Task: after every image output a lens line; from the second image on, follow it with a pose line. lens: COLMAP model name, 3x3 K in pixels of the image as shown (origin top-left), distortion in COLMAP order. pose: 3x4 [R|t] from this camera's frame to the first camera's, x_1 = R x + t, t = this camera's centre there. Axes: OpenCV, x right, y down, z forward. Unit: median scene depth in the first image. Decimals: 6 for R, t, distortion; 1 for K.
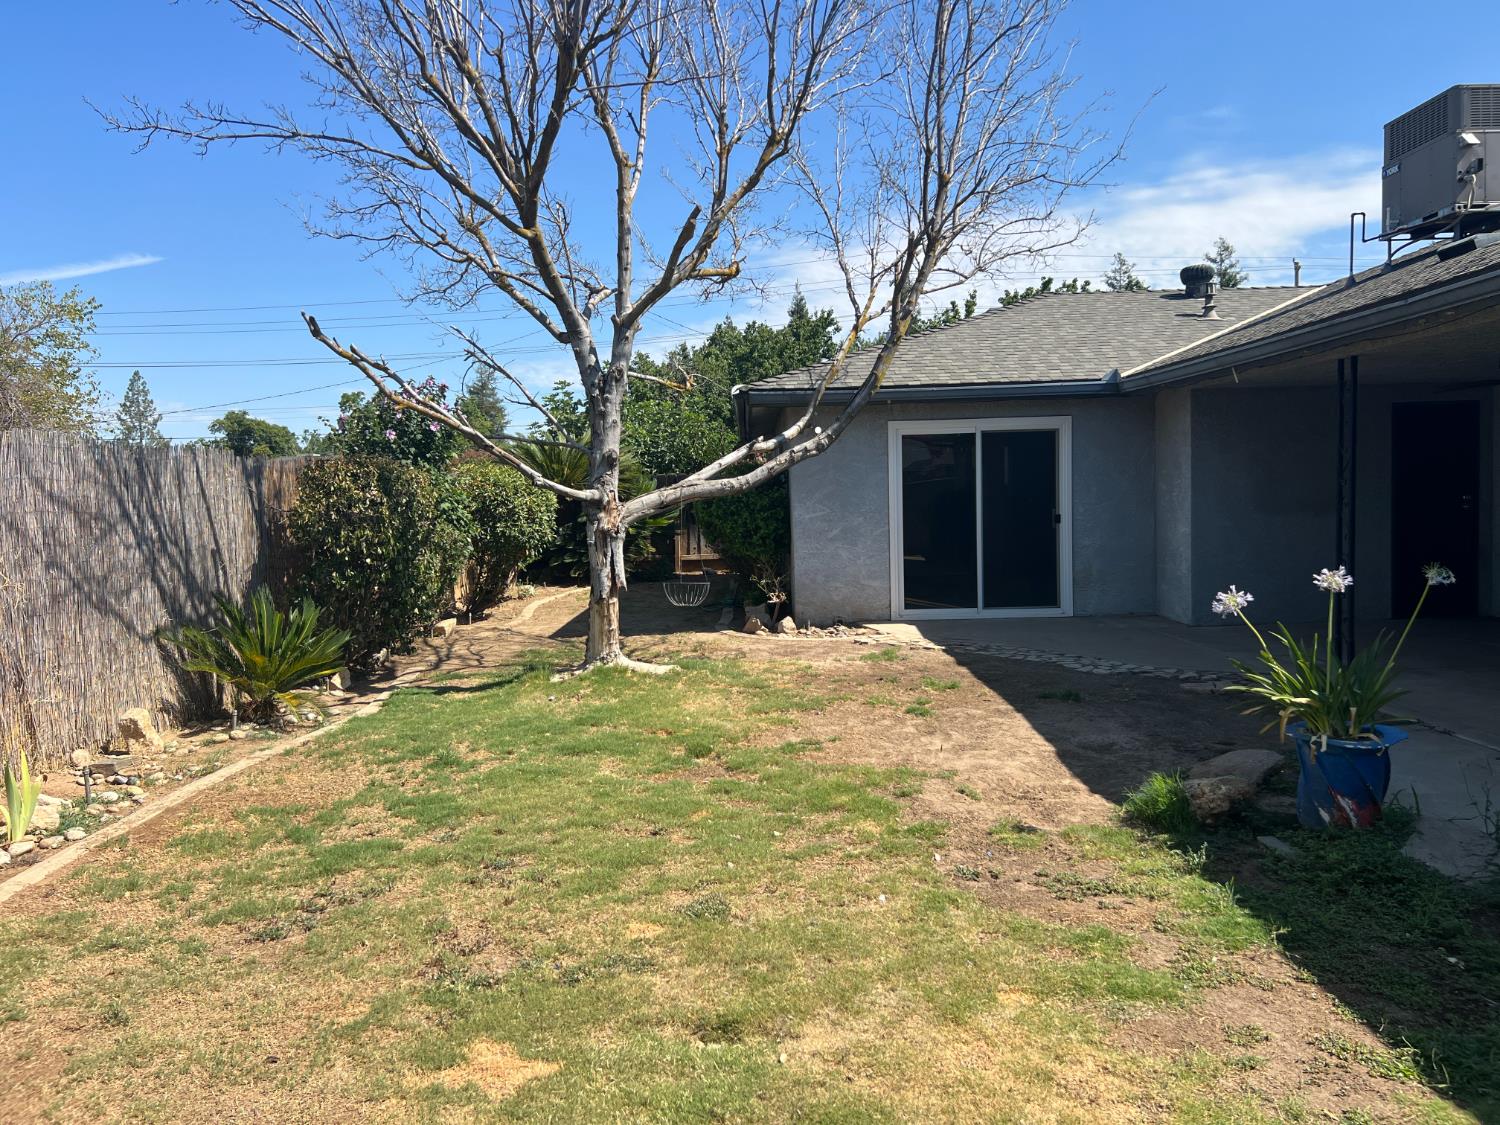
lens RADIAL K [[1132.8, 0, 750.0], [0, 1132.8, 562.5], [0, 0, 1]] dist [0.113176, -0.145883]
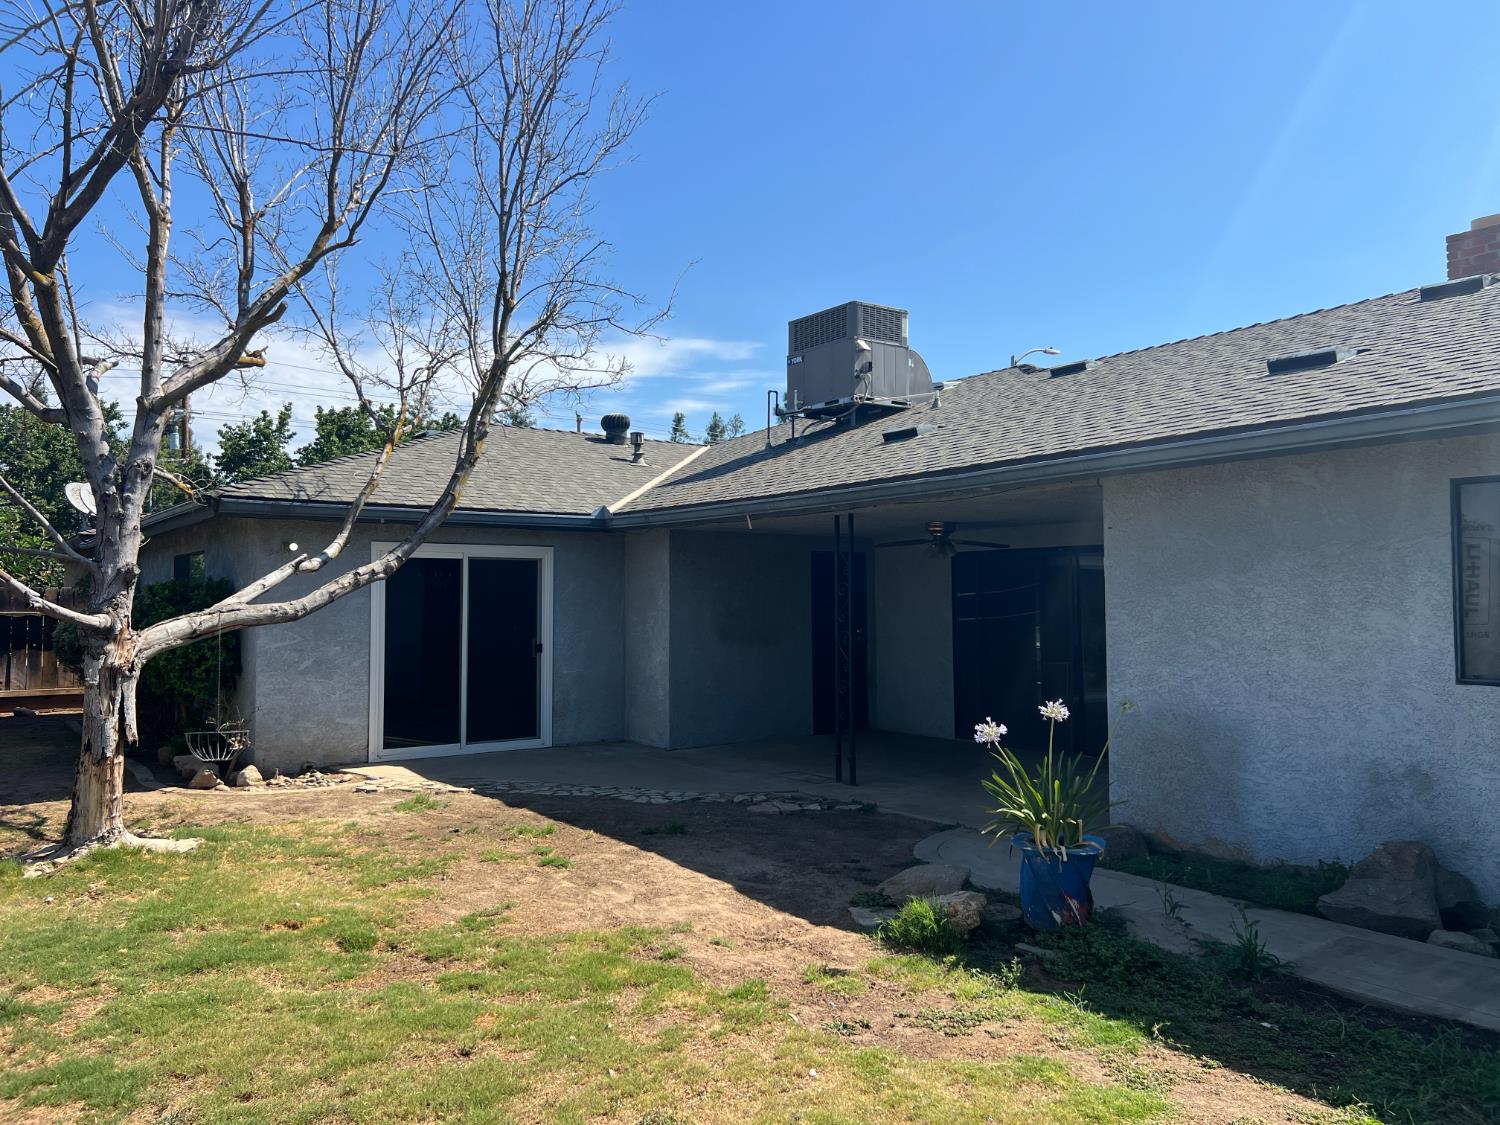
lens RADIAL K [[1142.3, 0, 750.0], [0, 1142.3, 562.5], [0, 0, 1]] dist [0.072611, -0.078982]
pose [[0.817913, 0.043961, 0.573660, -0.228340], [0.017883, 0.994652, -0.101720, -0.011430], [-0.575064, 0.093456, 0.812753, 0.109025]]
